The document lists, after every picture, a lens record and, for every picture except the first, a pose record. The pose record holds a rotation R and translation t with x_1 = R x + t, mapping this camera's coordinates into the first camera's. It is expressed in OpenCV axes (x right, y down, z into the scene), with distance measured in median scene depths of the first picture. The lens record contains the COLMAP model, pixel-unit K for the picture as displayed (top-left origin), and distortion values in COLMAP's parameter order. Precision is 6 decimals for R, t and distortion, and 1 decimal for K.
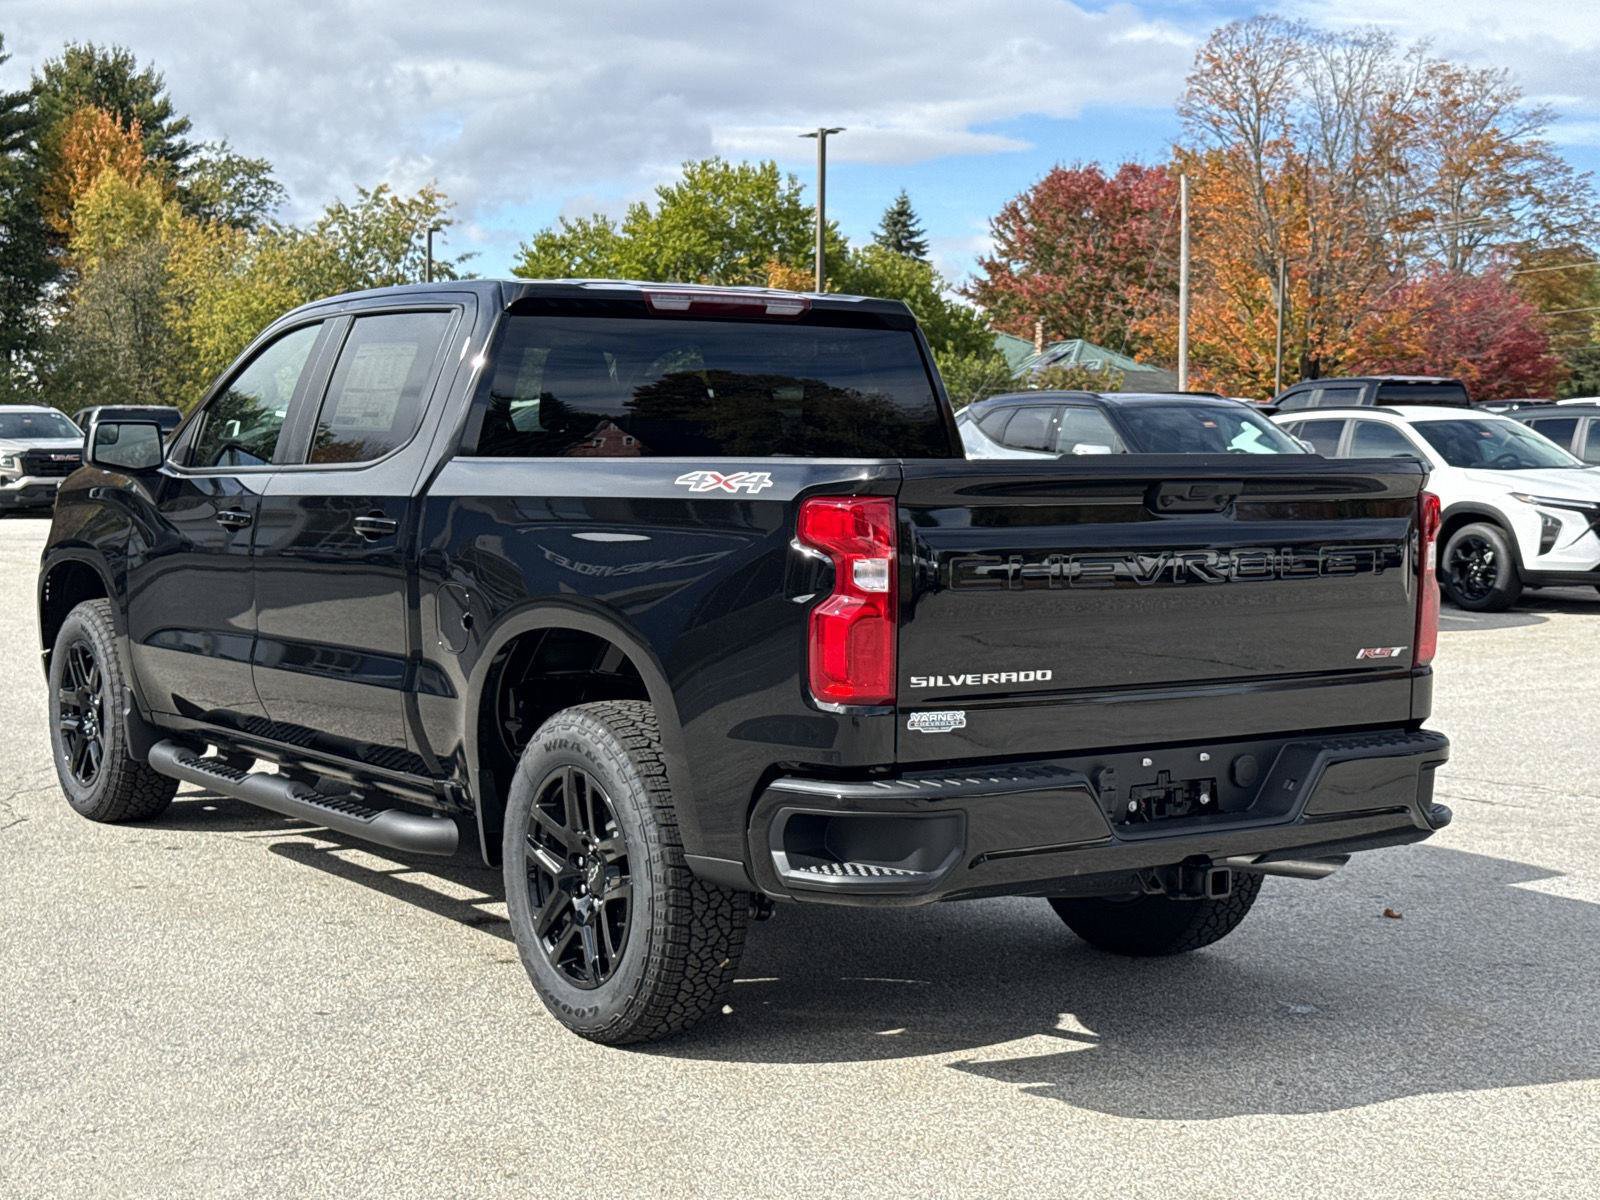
lens RADIAL K [[2365.1, 0, 800.0], [0, 2365.1, 600.0], [0, 0, 1]] dist [0.015023, -0.063253]
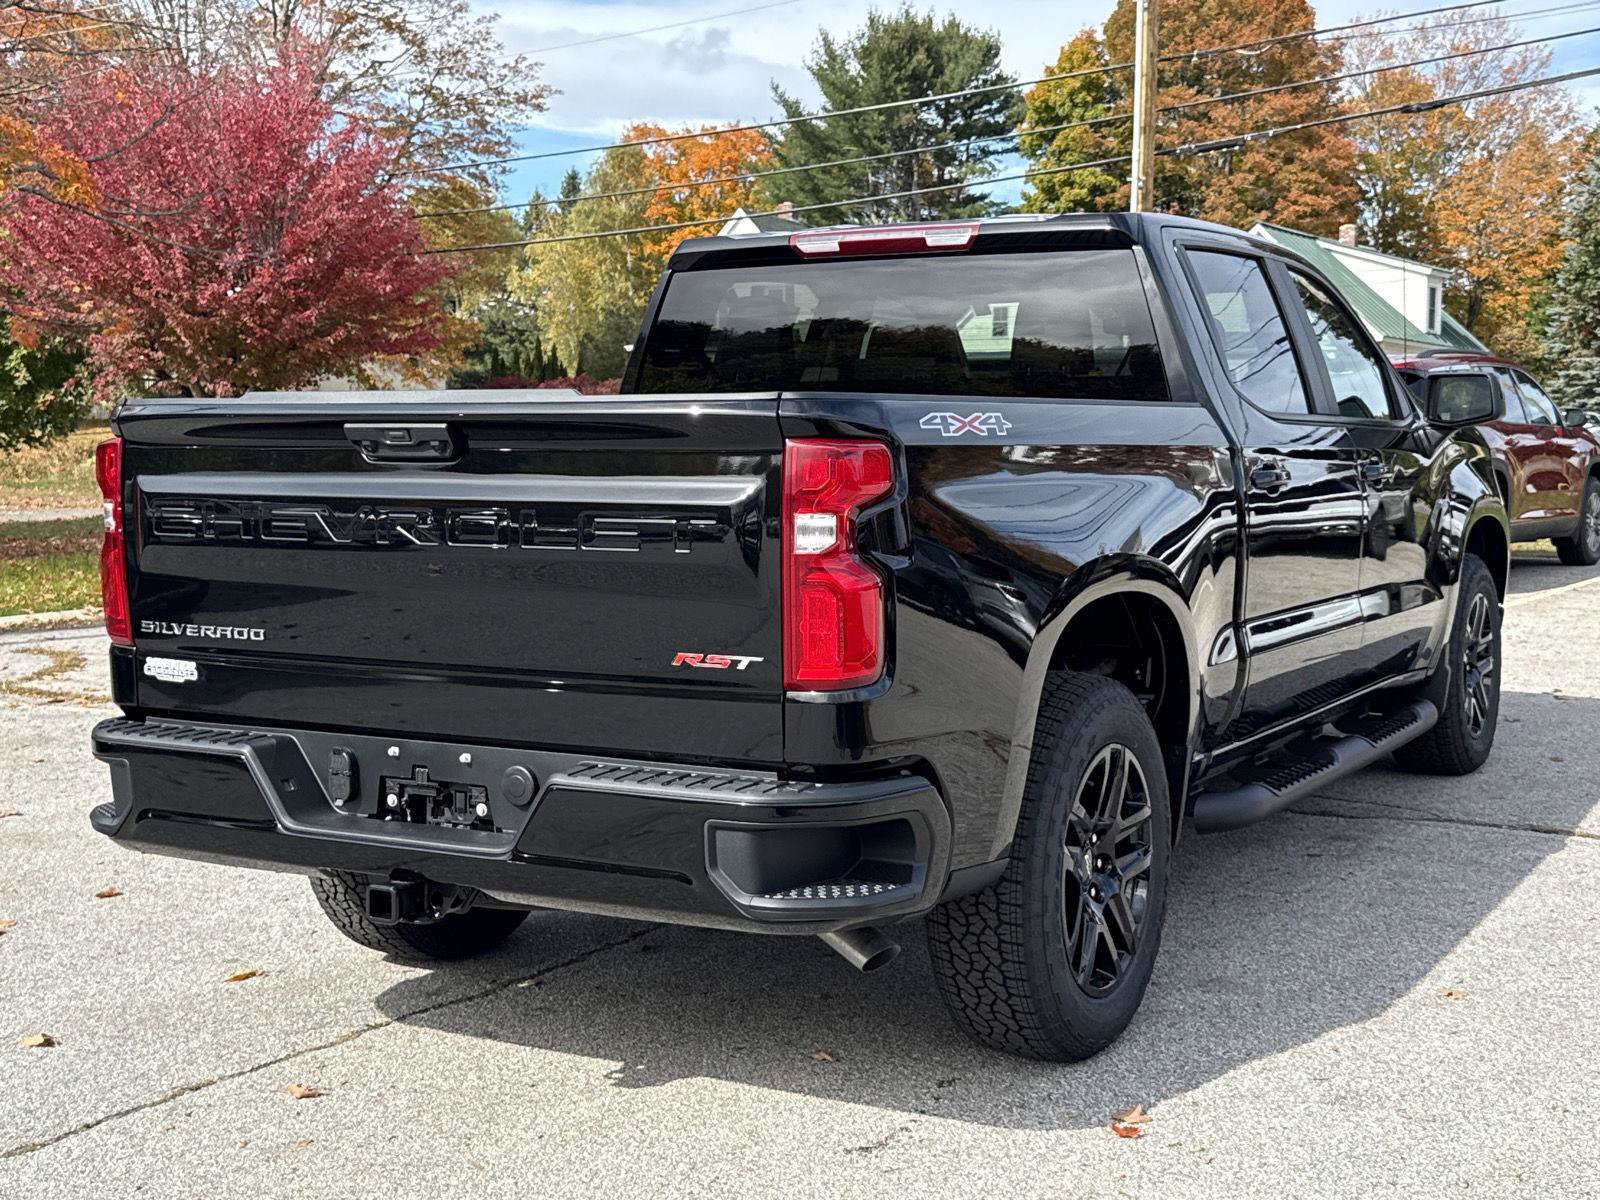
lens RADIAL K [[1996.4, 0, 800.0], [0, 1996.4, 600.0], [0, 0, 1]] dist [0.189165, -0.394222]
pose [[0.451679, 0.070872, -0.889361, 0.851228], [-0.049445, 0.997296, 0.054361, -0.032904], [0.890809, 0.019421, 0.453962, 0.791796]]
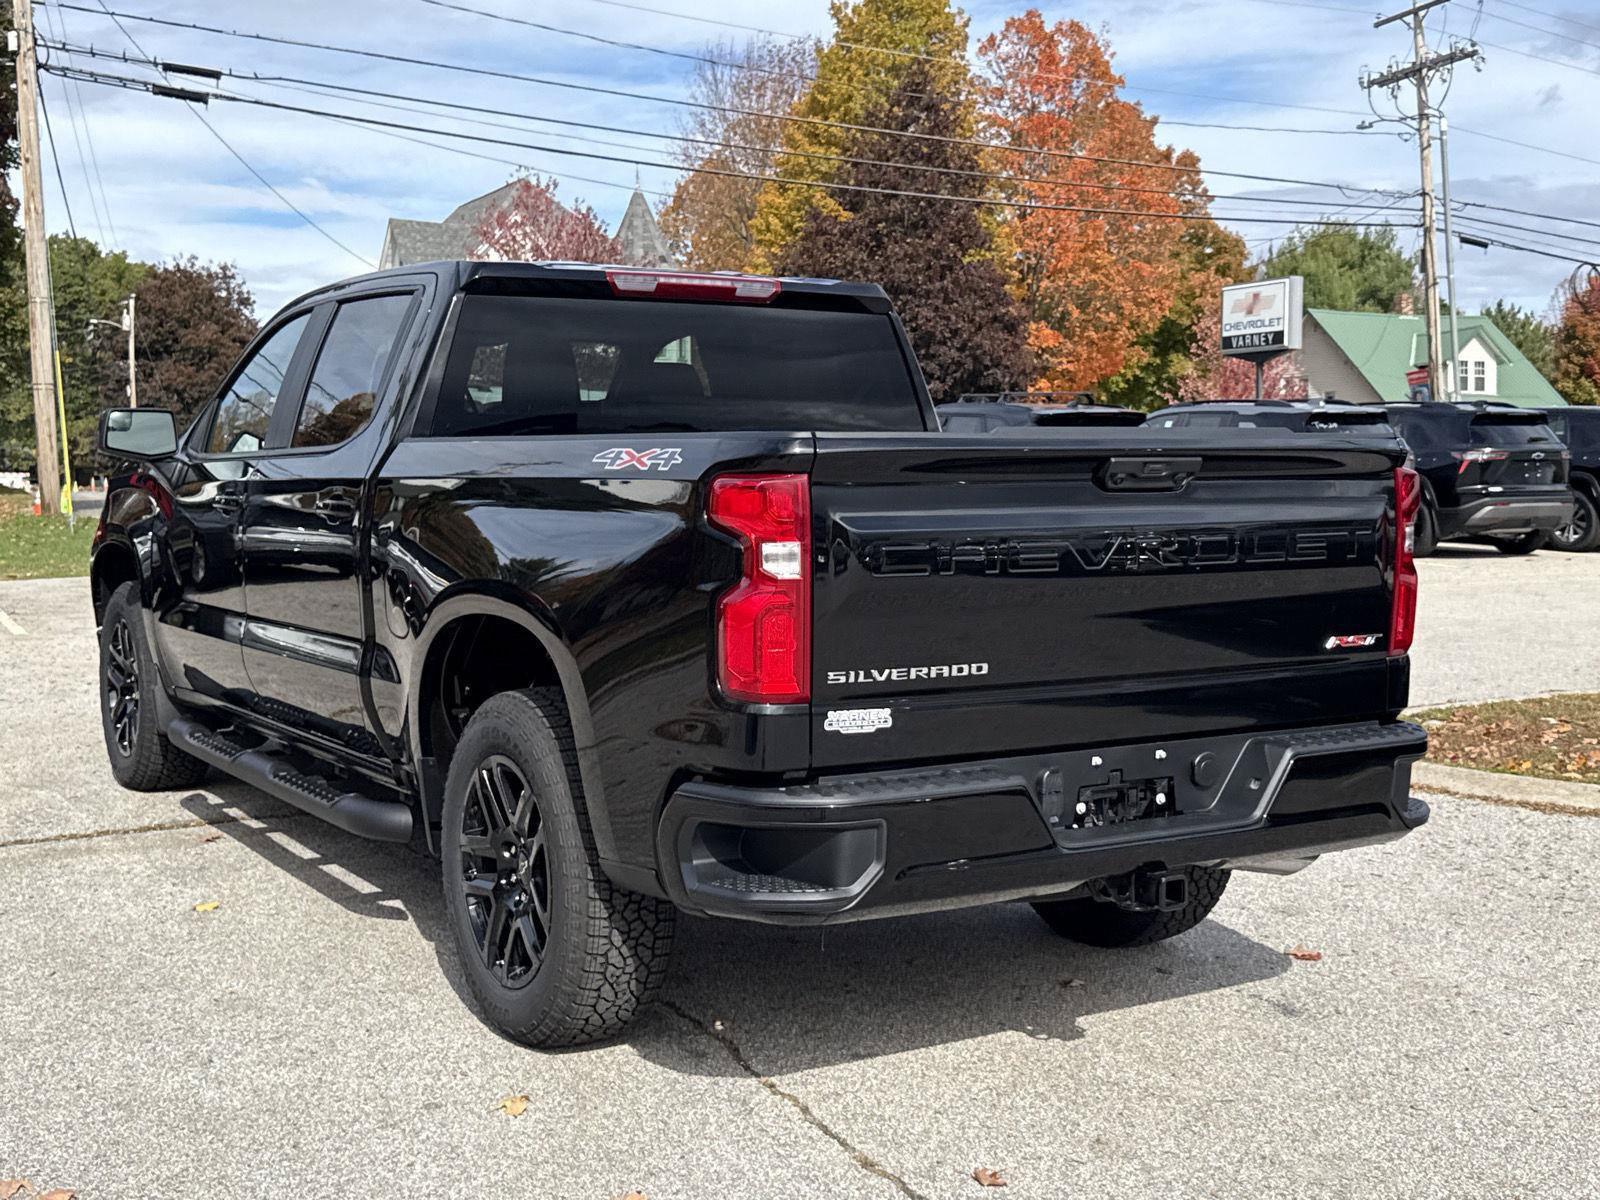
lens RADIAL K [[1910.3, 0, 832.5], [0, 1910.3, 610.3], [0, 0, 1]] dist [0.141480, -0.314301]
pose [[0.999609, 0.000451, -0.027970, 0.063677], [0.000077, 0.999822, 0.018873, -0.004692], [0.027974, -0.018868, 0.999431, 0.245013]]
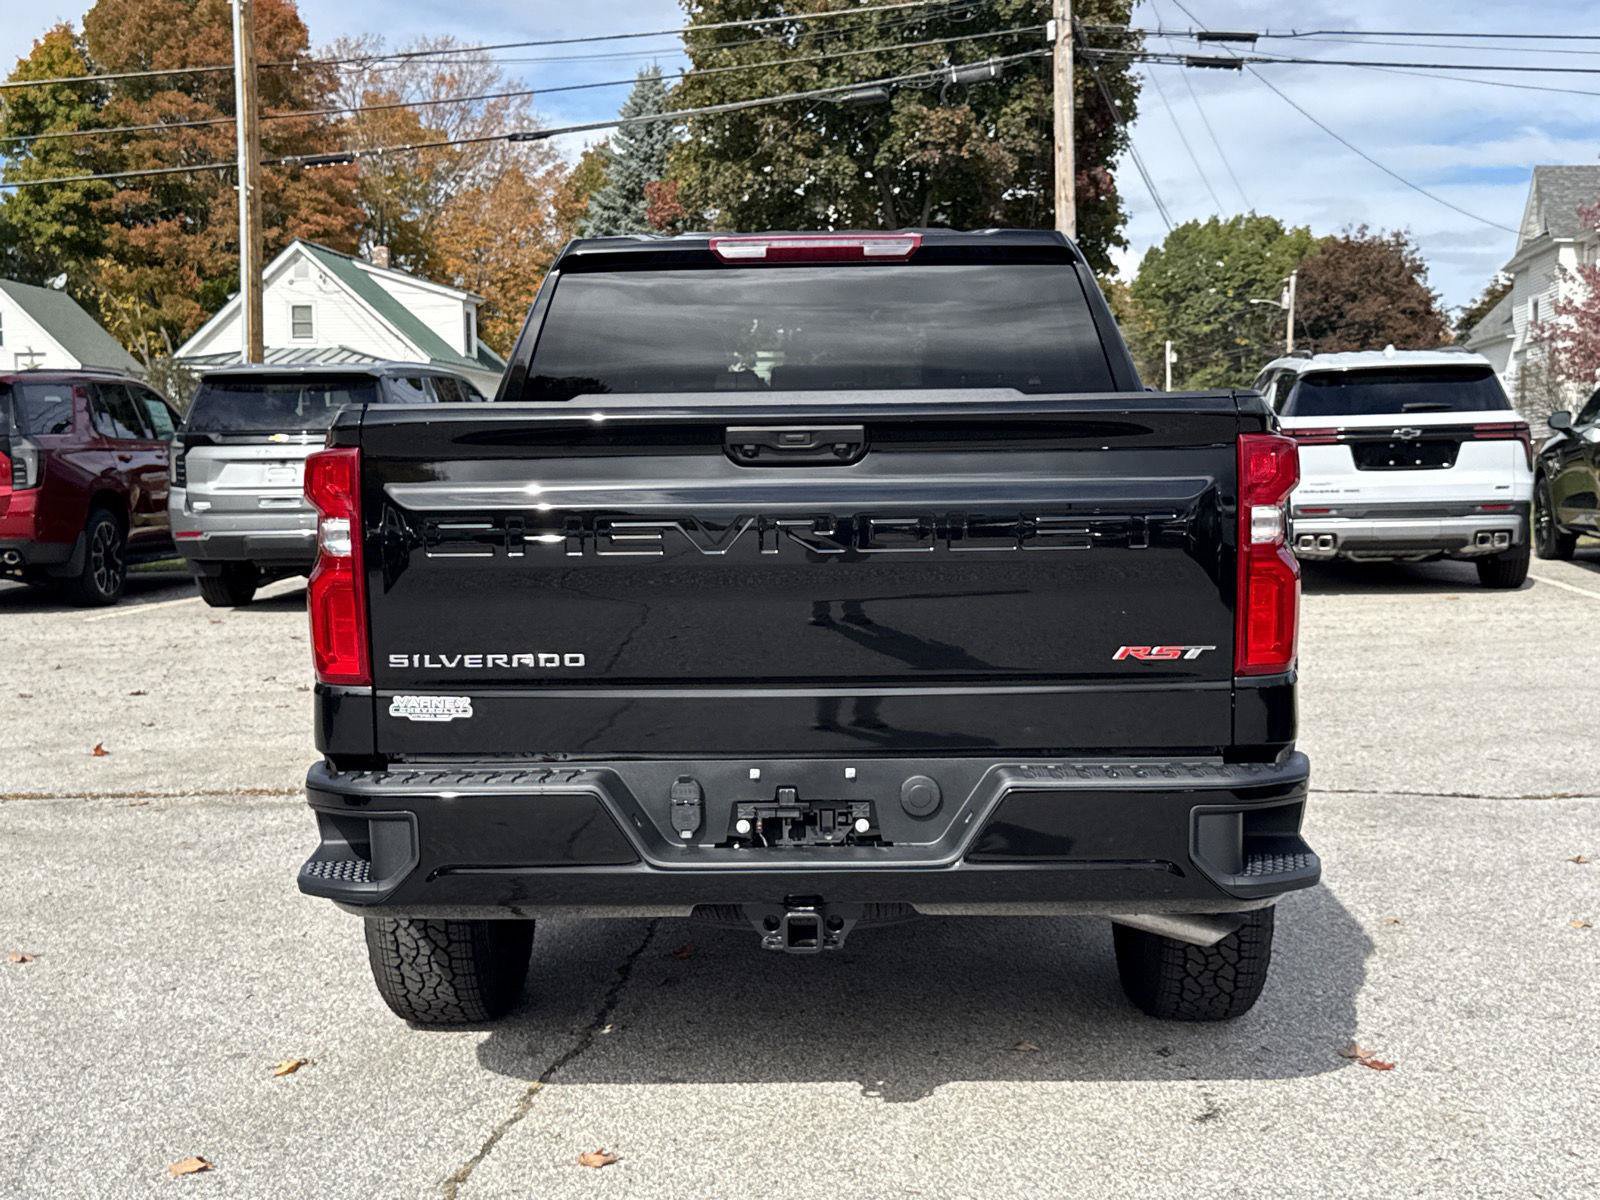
lens RADIAL K [[2046.3, 0, 800.0], [0, 2046.3, 600.0], [0, 0, 1]] dist [0.174529, -0.378901]
pose [[0.814563, 0.030256, -0.579285, 0.559437], [-0.019713, 0.999506, 0.024485, -0.008353], [0.579739, -0.008525, 0.814757, 0.433644]]
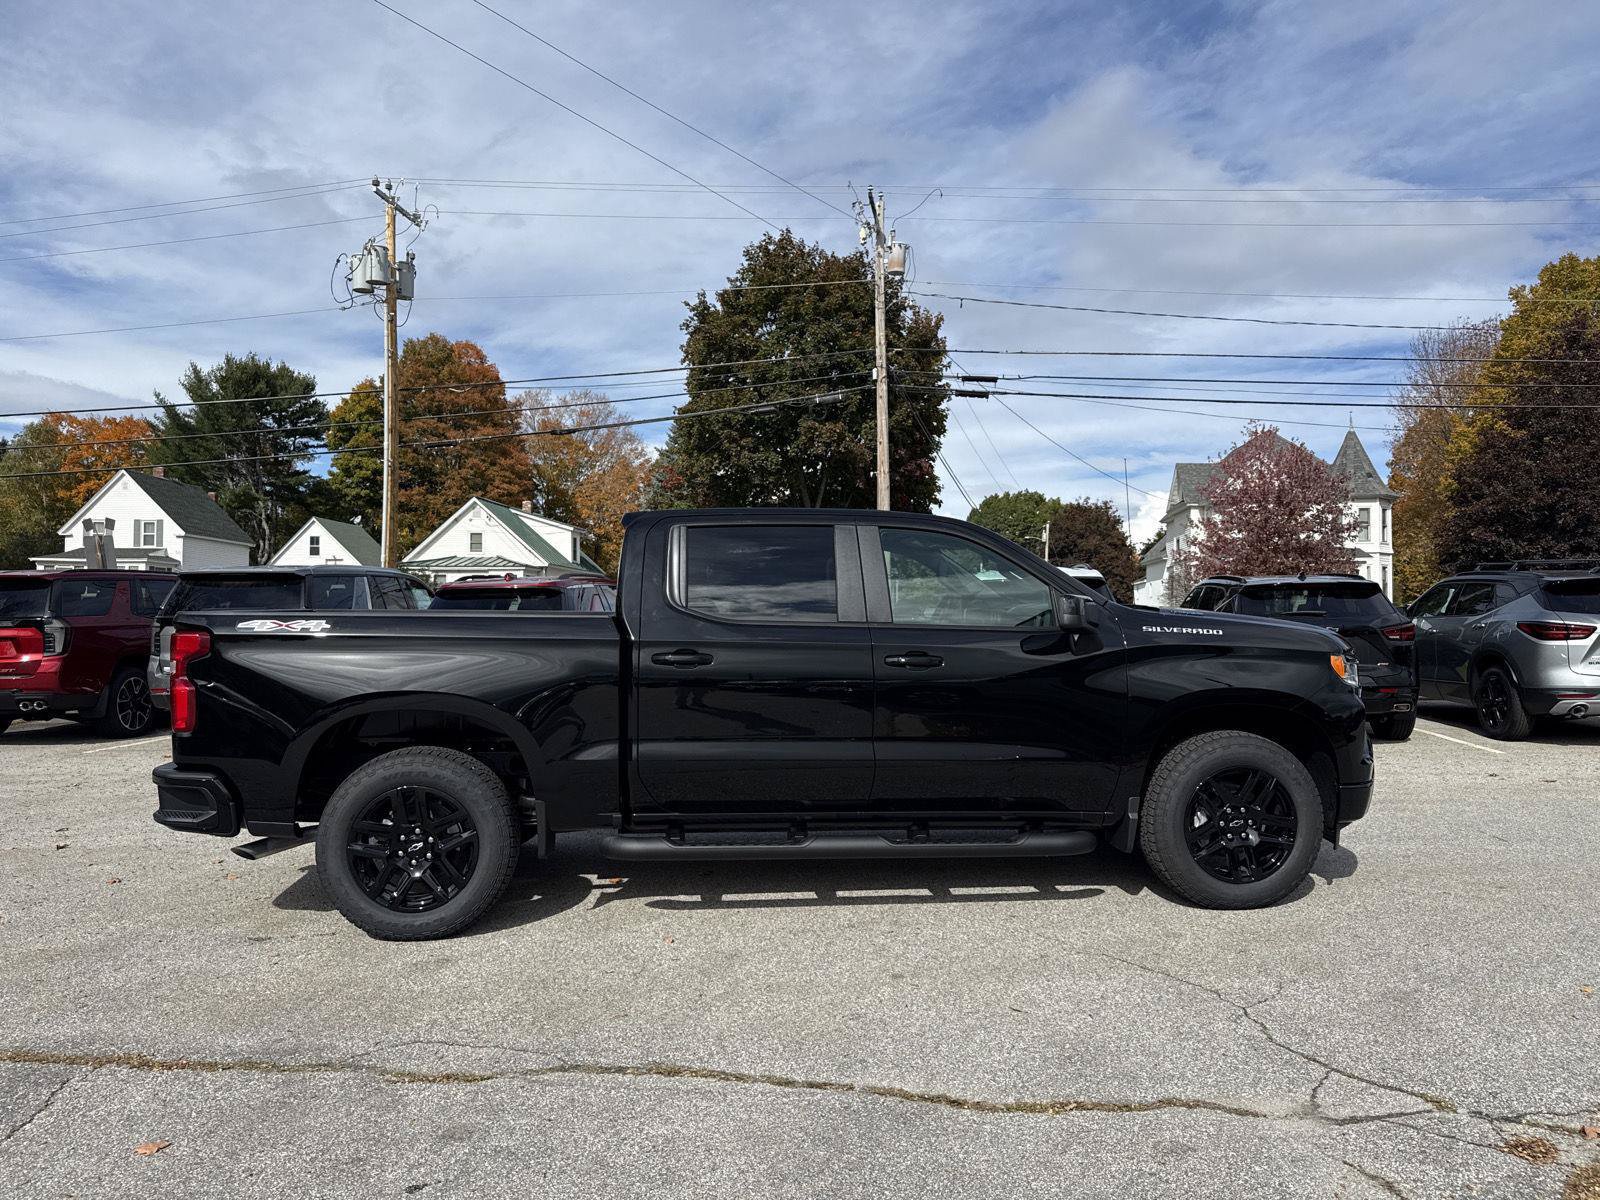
lens RADIAL K [[1125.8, 0, 800.0], [0, 1125.8, 600.0], [0, 0, 1]] dist [0.114690, -0.163941]
pose [[0.821503, -0.012080, -0.570077, 0.425651], [-0.028533, 0.997652, -0.062257, -0.085597], [0.569490, 0.067410, 0.819229, 1.222853]]
